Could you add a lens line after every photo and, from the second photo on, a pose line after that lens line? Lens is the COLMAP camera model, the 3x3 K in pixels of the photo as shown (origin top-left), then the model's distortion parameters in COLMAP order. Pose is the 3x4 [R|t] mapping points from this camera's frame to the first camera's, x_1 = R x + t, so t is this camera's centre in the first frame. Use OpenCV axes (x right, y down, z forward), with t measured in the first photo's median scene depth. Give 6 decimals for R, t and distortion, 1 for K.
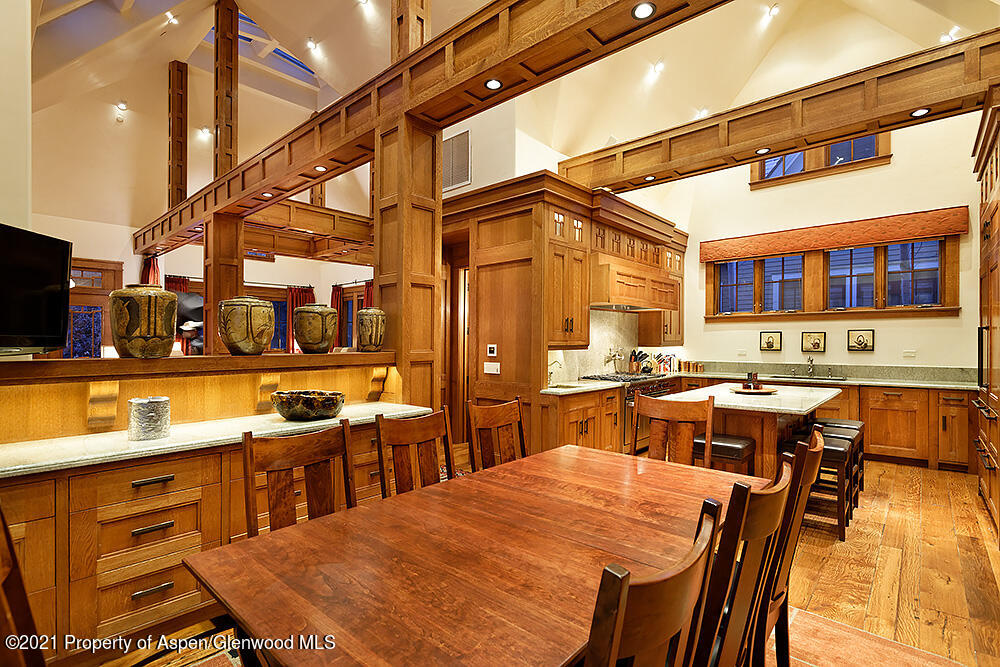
lens RADIAL K [[475.4, 0, 503.4], [0, 475.4, 348.6], [0, 0, 1]] dist [0.000238, 0.001117]
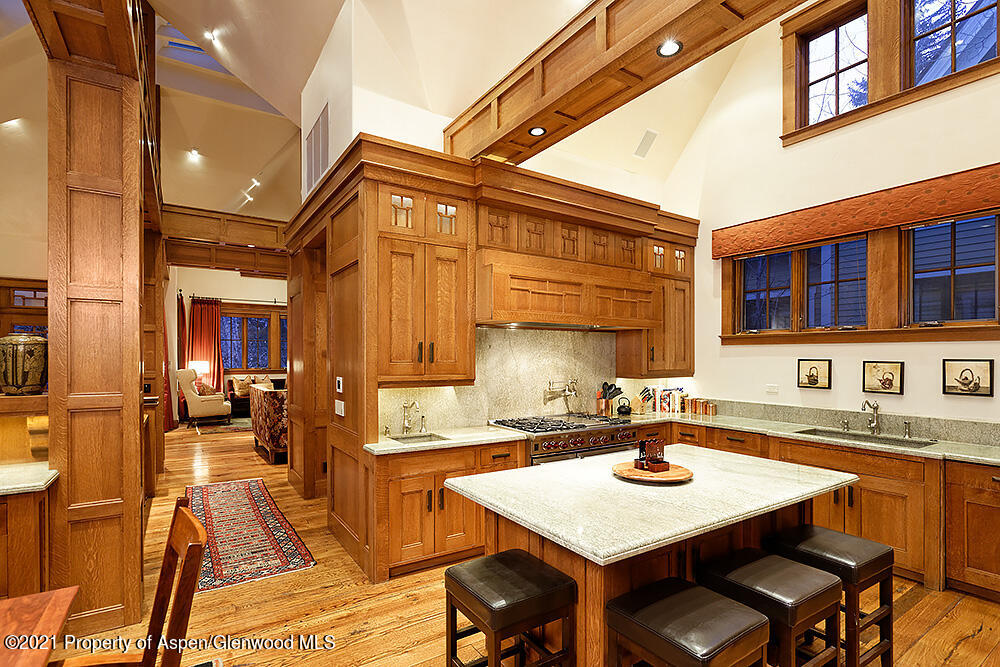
lens RADIAL K [[475.4, 0, 497.8], [0, 475.4, 358.0], [0, 0, 1]] dist [0.000238, 0.001117]
pose [[0.963286, 0.007659, -0.268368, 0.334666], [-0.010870, 0.999886, -0.010478, -0.026804], [0.268257, 0.013010, 0.963260, 0.268504]]
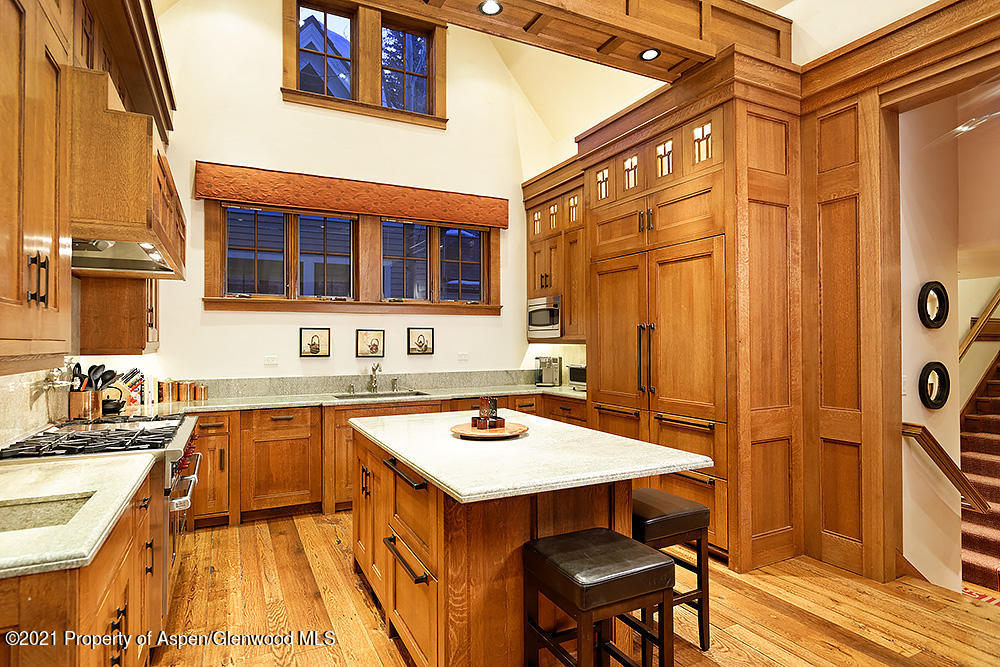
lens RADIAL K [[560.4, 0, 501.3], [0, 560.4, 336.5], [0, 0, 1]] dist [0.004365, 0.000251]
pose [[0.382264, 0.010024, 0.923999, -0.050375], [0.018671, 0.999653, -0.018569, -0.004871], [-0.923864, 0.024350, 0.381945, 0.495072]]
